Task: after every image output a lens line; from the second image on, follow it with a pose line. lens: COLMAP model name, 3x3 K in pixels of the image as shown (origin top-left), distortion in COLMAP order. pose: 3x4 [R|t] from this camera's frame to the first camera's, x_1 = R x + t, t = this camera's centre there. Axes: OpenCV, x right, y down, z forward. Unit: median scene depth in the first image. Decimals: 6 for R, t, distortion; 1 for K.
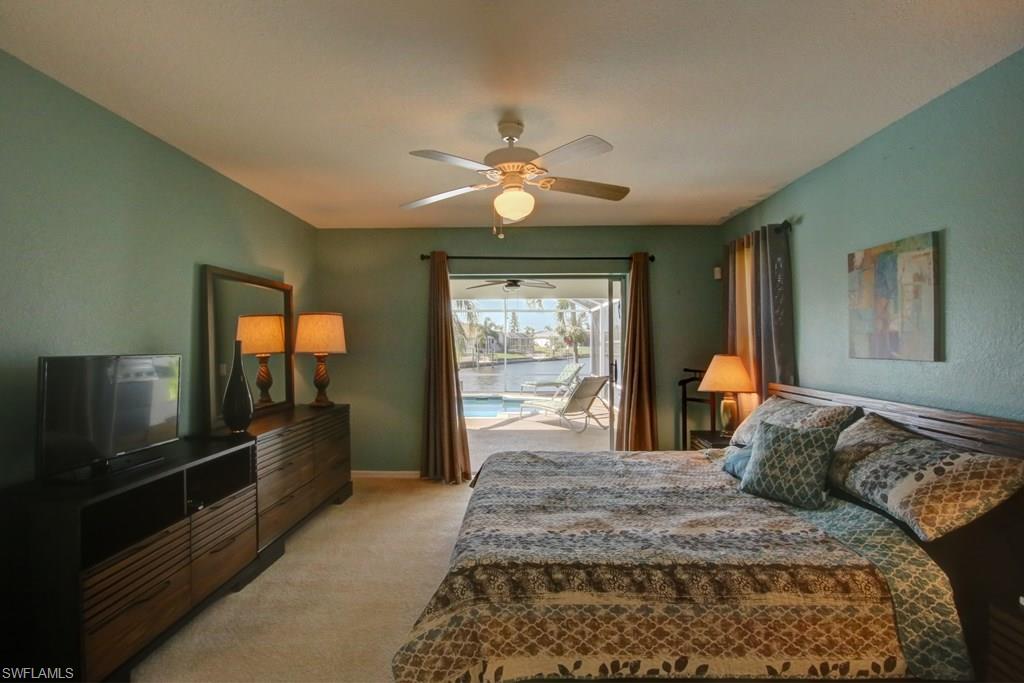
lens RADIAL K [[502.7, 0, 512.6], [0, 502.7, 341.7], [0, 0, 1]] dist [-0.016713, -0.000728]
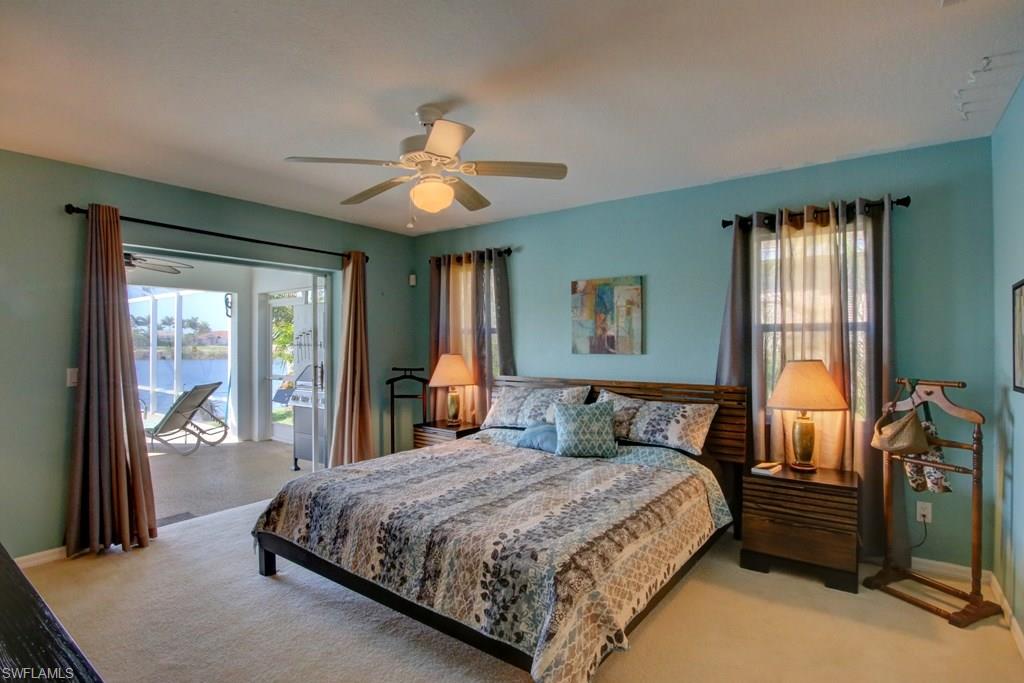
lens RADIAL K [[502.7, 0, 512.7], [0, 502.7, 343.1], [0, 0, 1]] dist [-0.016713, -0.000728]
pose [[0.578607, -0.000887, 0.815606, -0.736173], [-0.000971, 0.999998, 0.001776, -0.000545], [-0.815606, -0.001819, 0.578605, 0.366631]]
